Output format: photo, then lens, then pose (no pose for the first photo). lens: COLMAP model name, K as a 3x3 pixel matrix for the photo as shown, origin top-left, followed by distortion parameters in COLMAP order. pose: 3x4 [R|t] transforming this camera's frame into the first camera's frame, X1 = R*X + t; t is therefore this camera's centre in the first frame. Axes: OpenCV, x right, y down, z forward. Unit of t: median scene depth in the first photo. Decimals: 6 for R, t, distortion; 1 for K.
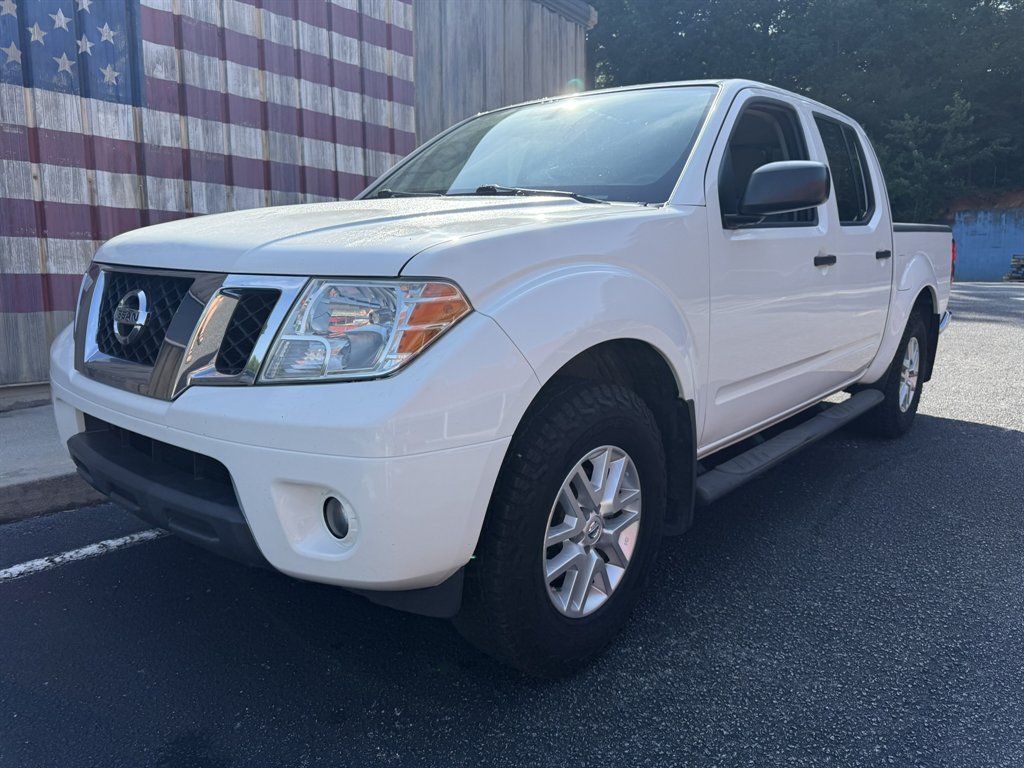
lens RADIAL K [[747.1, 0, 521.7], [0, 747.1, 384.5], [0, 0, 1]] dist [-0.033121, 0.013628]
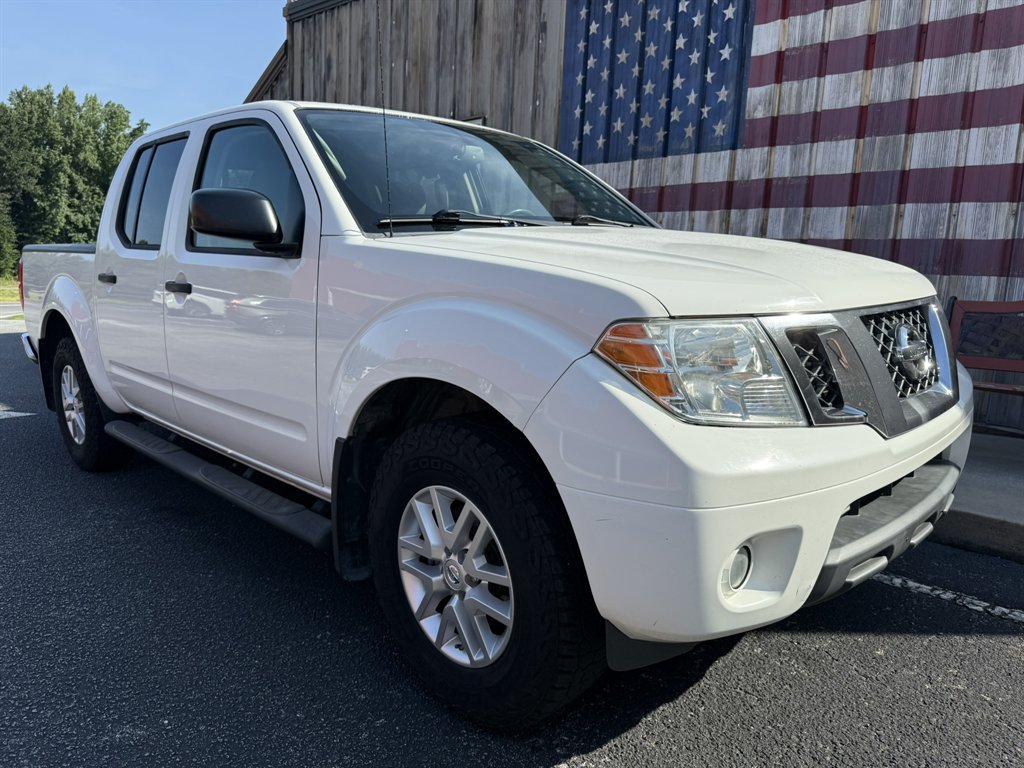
lens RADIAL K [[747.1, 0, 492.1], [0, 747.1, 385.5], [0, 0, 1]] dist [-0.033121, 0.013628]
pose [[-0.143676, 0.132433, -0.980724, 0.643405], [-0.169155, 0.973135, 0.156189, -0.125712], [0.975061, 0.188335, -0.117415, 0.764224]]
